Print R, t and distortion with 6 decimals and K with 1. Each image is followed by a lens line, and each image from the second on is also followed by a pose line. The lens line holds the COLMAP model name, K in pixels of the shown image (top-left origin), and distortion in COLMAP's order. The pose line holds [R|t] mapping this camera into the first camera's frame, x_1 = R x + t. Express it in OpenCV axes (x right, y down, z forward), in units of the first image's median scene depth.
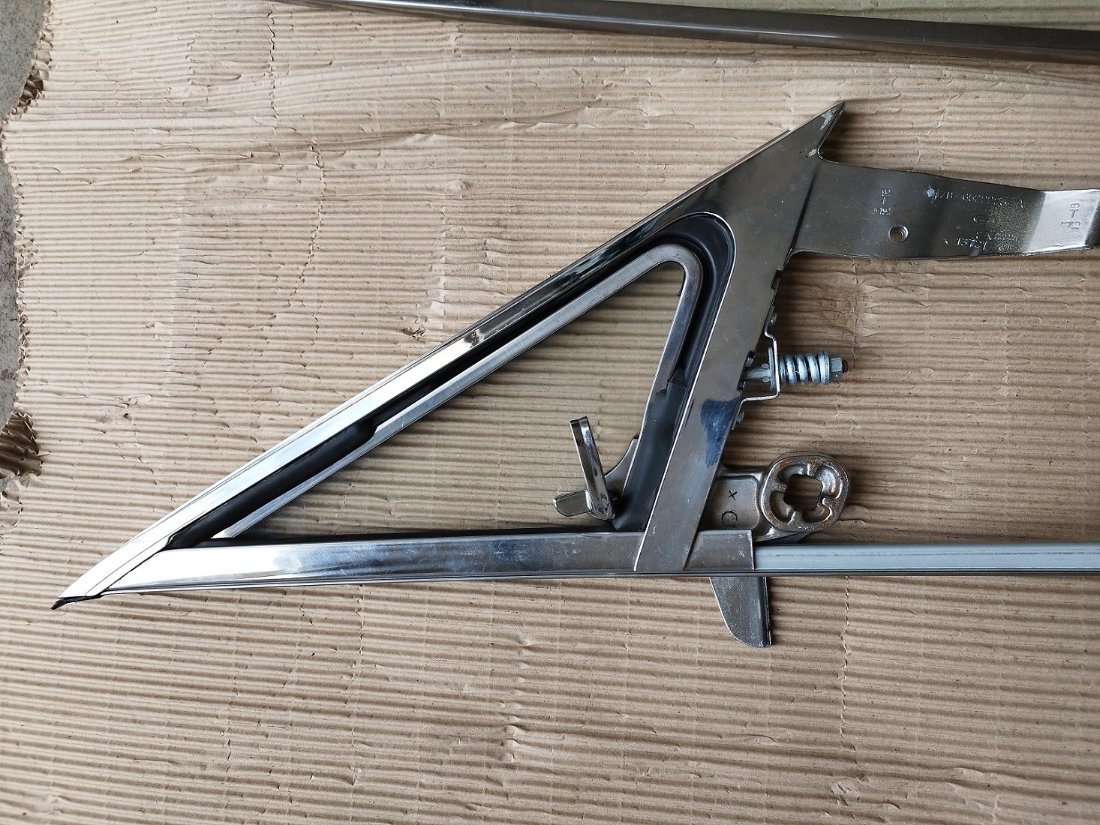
lens RADIAL K [[783.2, 0, 545.6], [0, 783.2, 411.5], [0, 0, 1]] dist [0.003593, -0.009741]
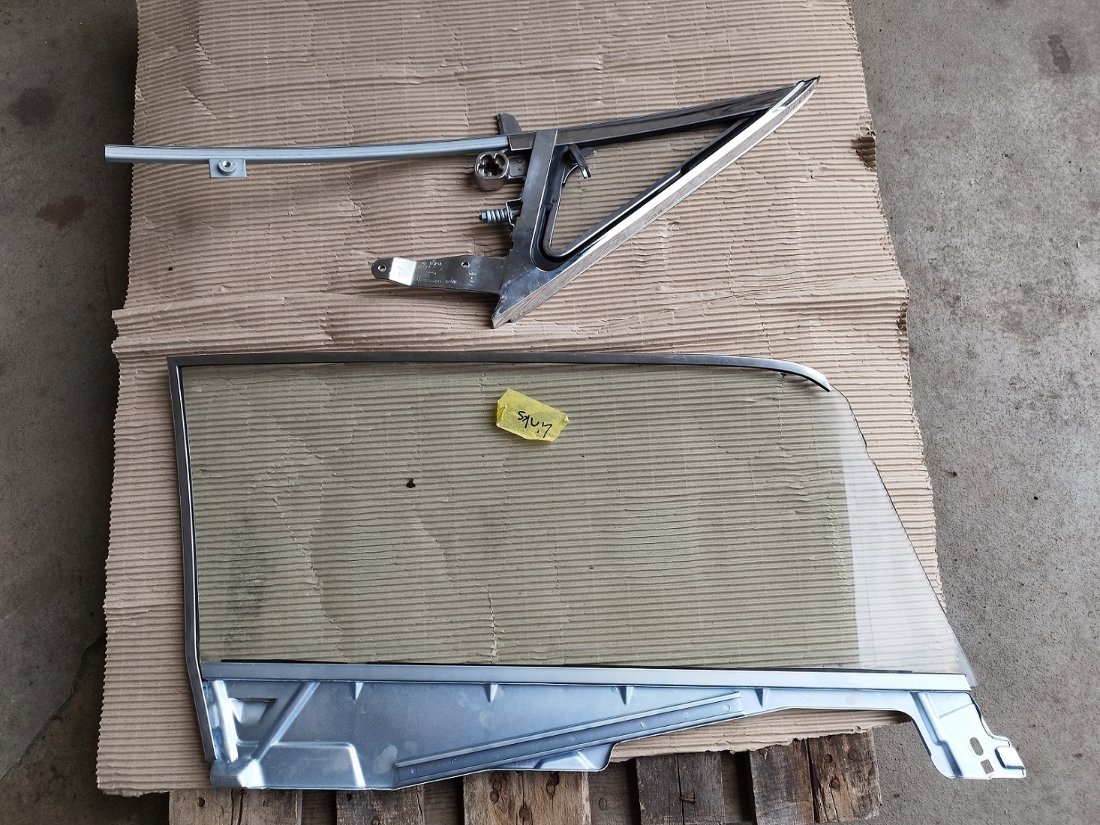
lens RADIAL K [[783.2, 0, 545.6], [0, 783.2, 411.5], [0, 0, 1]] dist [0.003593, -0.009741]
pose [[-0.981851, 0.145923, 0.121140, -0.014021], [-0.112295, -0.962048, 0.248705, -1.160066], [0.152834, 0.230588, 0.960974, -1.041322]]
